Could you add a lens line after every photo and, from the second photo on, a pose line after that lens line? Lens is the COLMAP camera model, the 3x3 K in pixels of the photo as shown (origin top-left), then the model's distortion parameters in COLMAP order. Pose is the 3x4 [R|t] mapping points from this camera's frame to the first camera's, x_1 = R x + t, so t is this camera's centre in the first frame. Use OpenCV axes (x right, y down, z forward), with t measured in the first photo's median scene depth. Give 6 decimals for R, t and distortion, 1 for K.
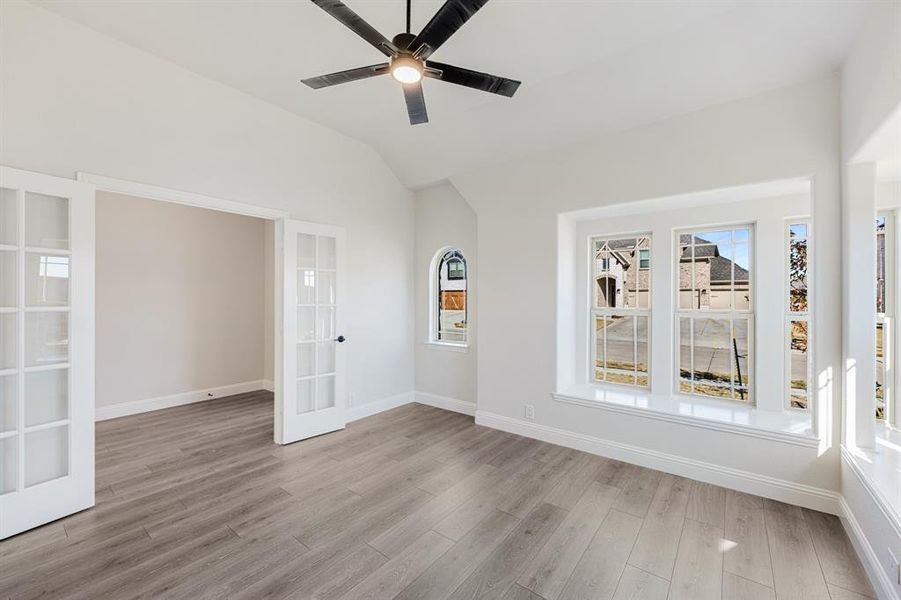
lens RADIAL K [[364.8, 0, 452.7], [0, 364.8, 295.5], [0, 0, 1]] dist [0.009783, 0.001081]
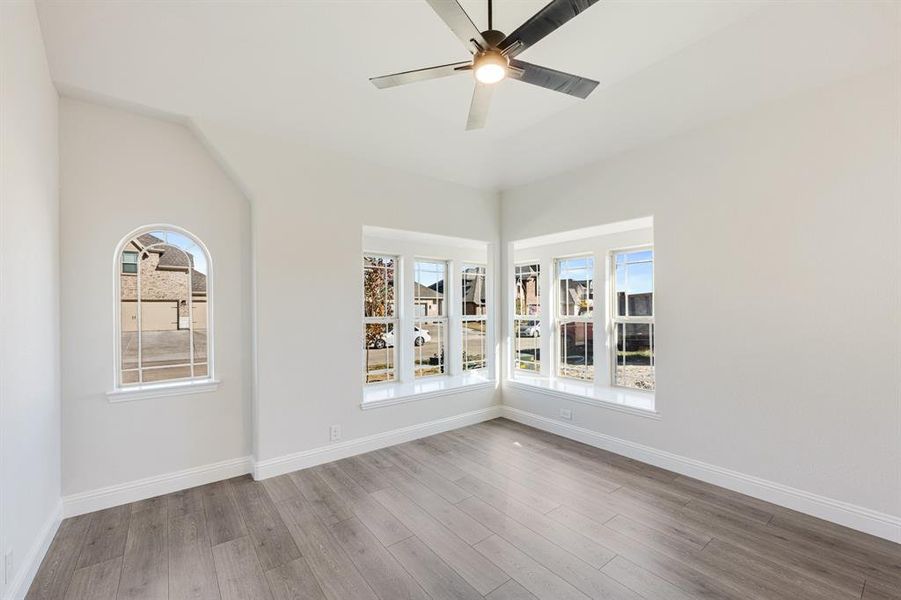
lens RADIAL K [[364.8, 0, 455.9], [0, 364.8, 306.2], [0, 0, 1]] dist [0.009783, 0.001081]
pose [[0.255233, 0.003004, 0.966875, -0.605978], [-0.001624, 0.999995, -0.002679, 0.002690], [-0.966878, -0.000887, 0.255236, 0.475736]]
